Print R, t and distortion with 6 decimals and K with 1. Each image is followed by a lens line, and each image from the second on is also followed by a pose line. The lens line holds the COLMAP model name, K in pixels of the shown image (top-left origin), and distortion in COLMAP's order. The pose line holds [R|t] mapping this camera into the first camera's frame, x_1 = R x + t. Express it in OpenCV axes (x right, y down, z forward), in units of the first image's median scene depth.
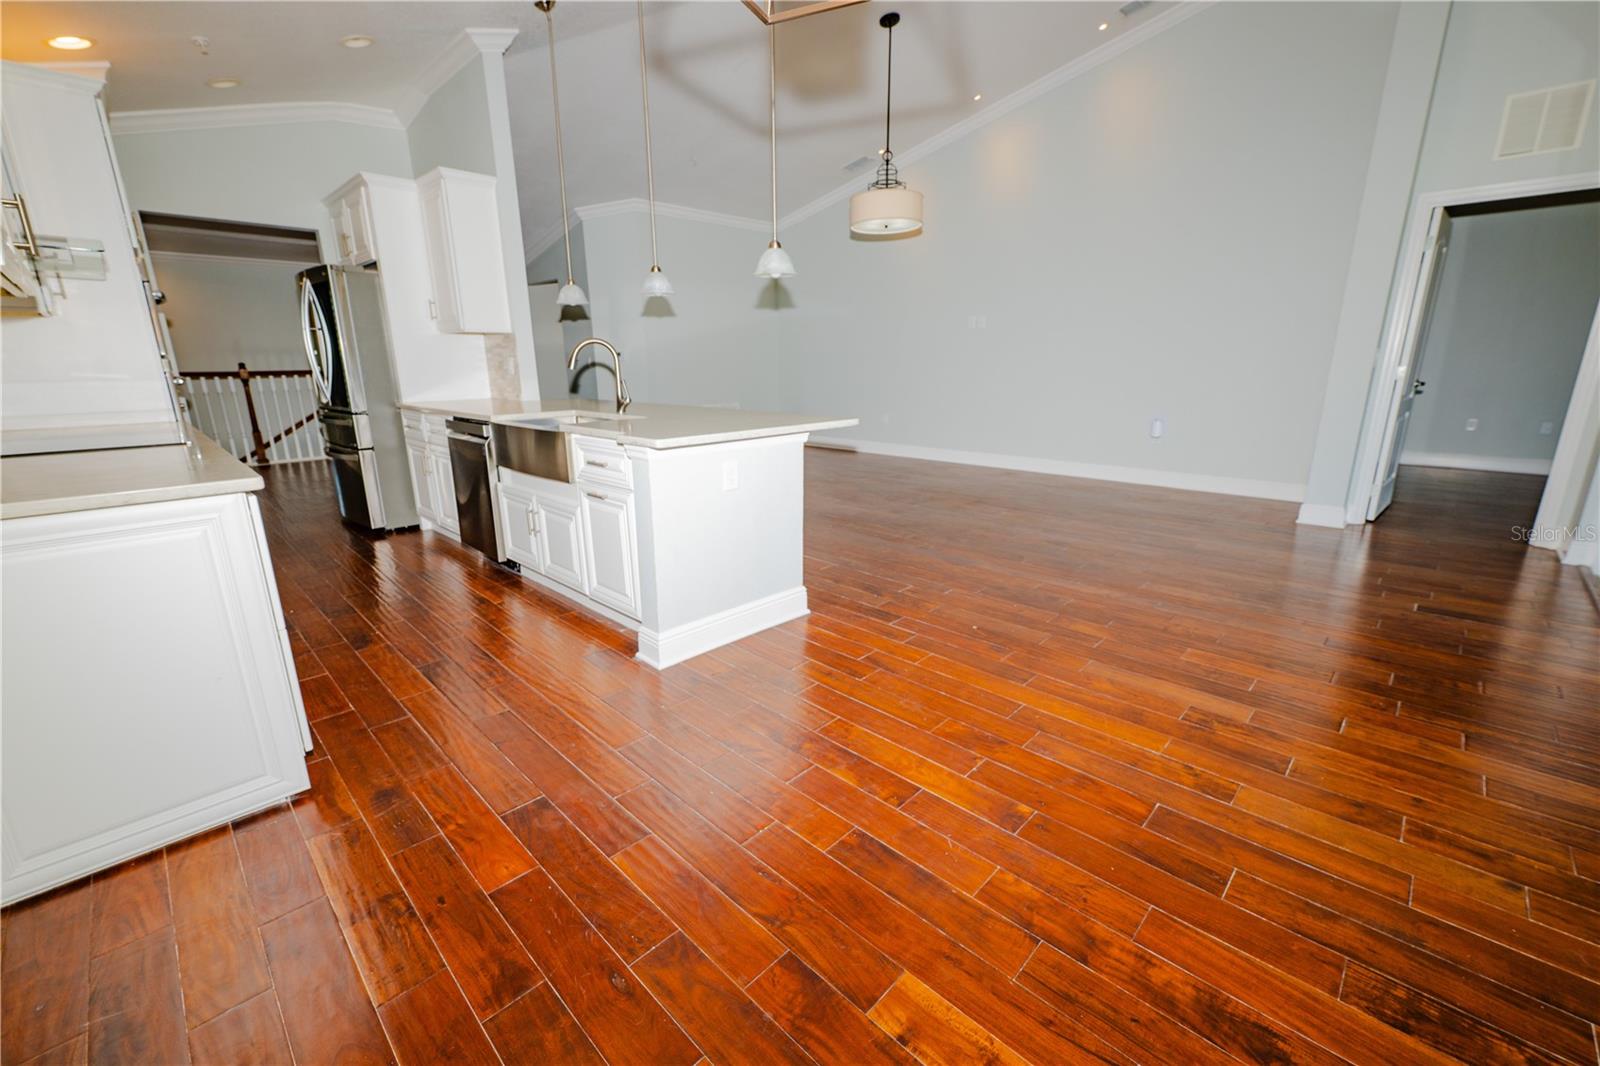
lens RADIAL K [[634.2, 0, 802.9], [0, 634.2, 529.6], [0, 0, 1]] dist [0.001046, -0.000212]
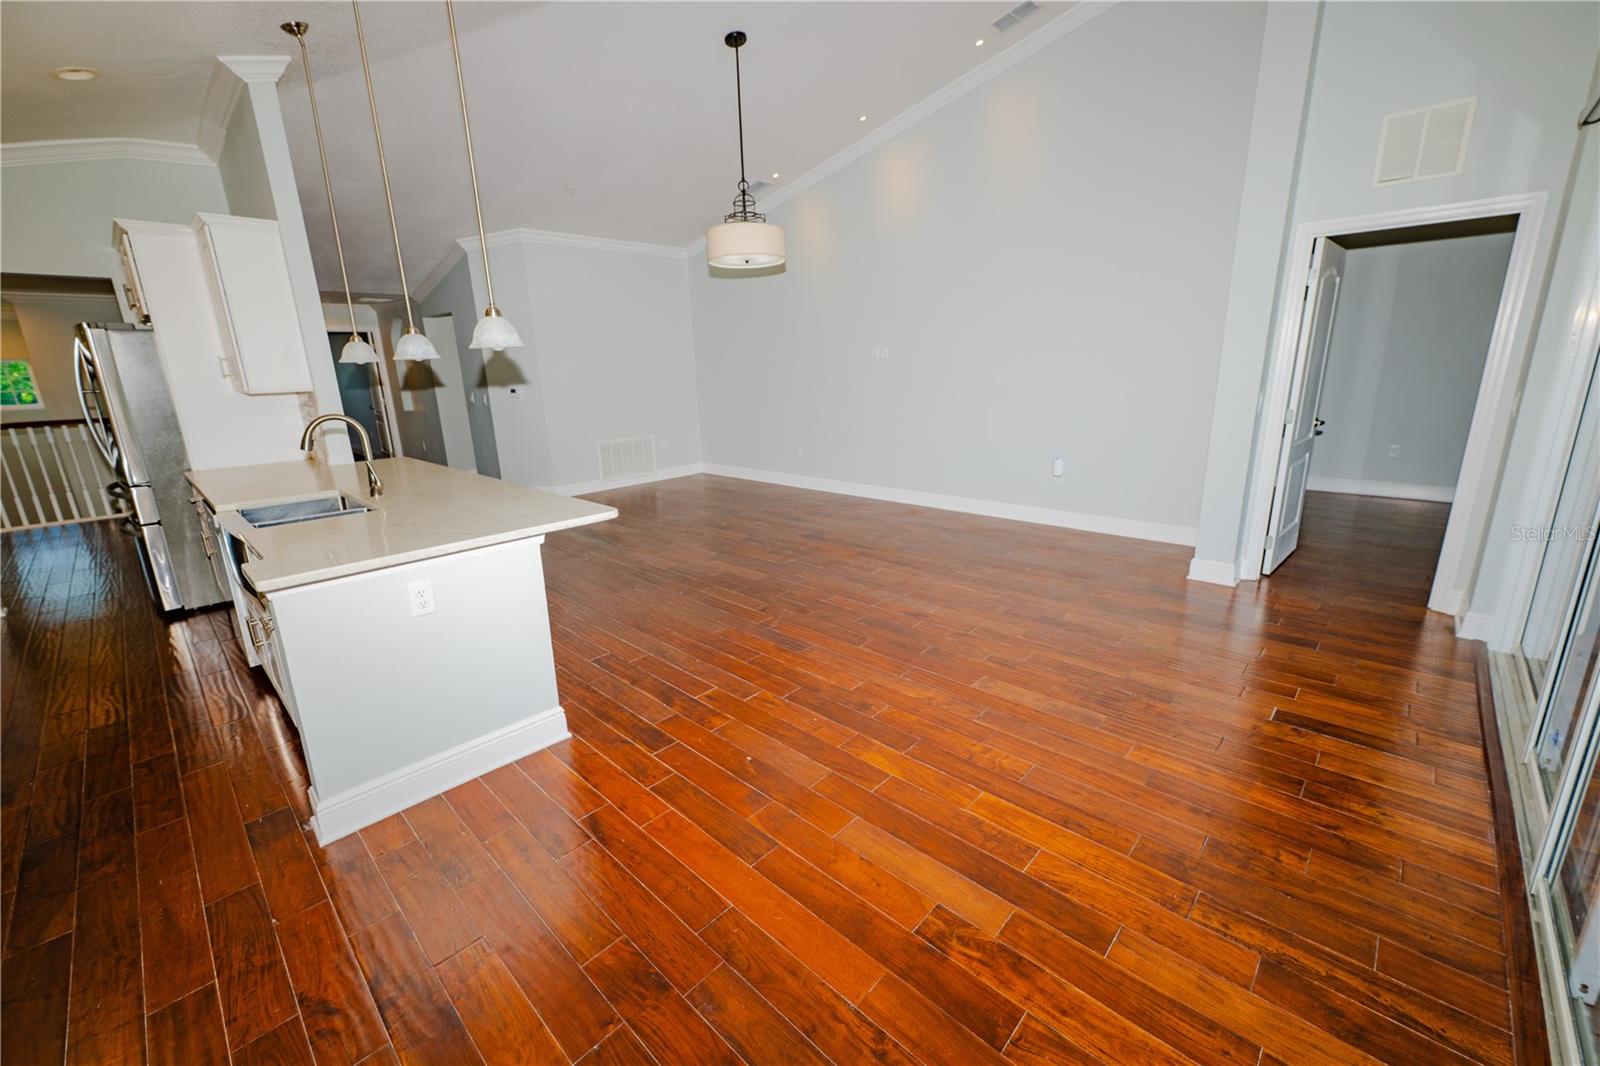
lens RADIAL K [[622.4, 0, 797.3], [0, 622.4, 531.4], [0, 0, 1]] dist [0.000734, -0.000147]
pose [[0.999688, -0.022411, 0.011066, 0.228101], [0.022455, 0.999740, -0.003838, -0.098229], [-0.010977, 0.004085, 0.999931, 0.116015]]
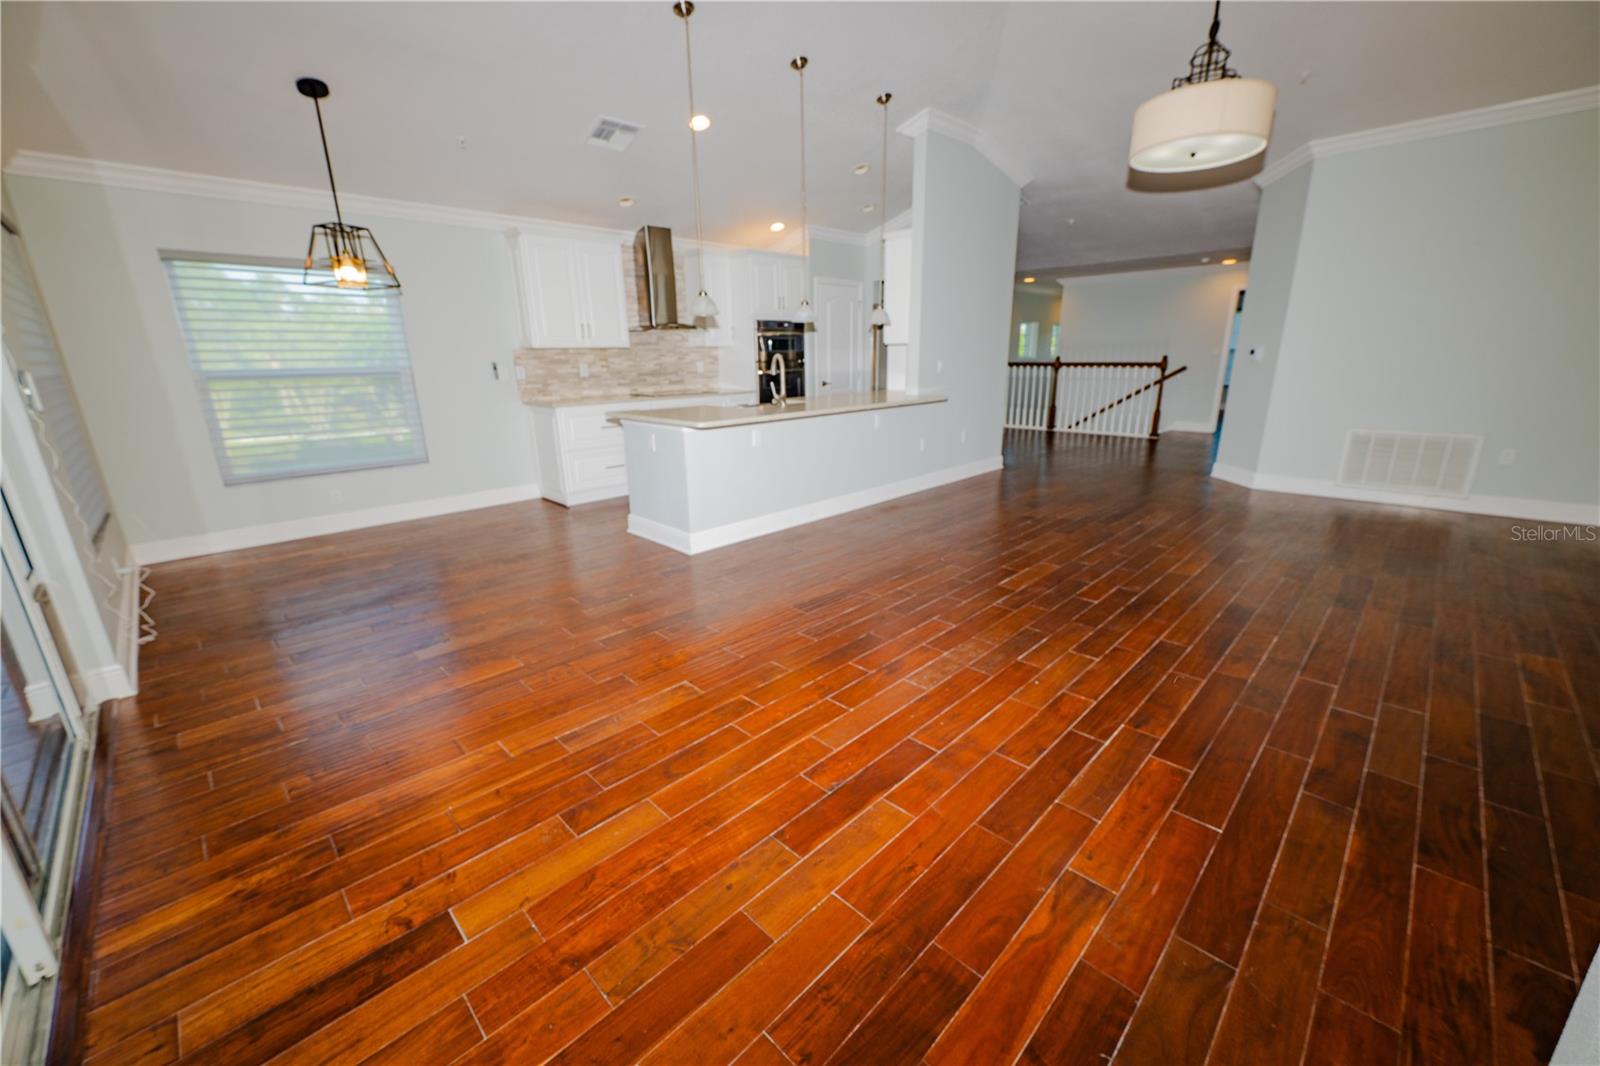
lens RADIAL K [[622.4, 0, 797.3], [0, 622.4, 531.4], [0, 0, 1]] dist [0.000734, -0.000147]
pose [[-0.036717, 0.282184, -0.958657, 0.981908], [-0.238903, 0.929009, 0.282608, -0.282339], [0.970349, 0.239403, 0.033304, 0.898226]]
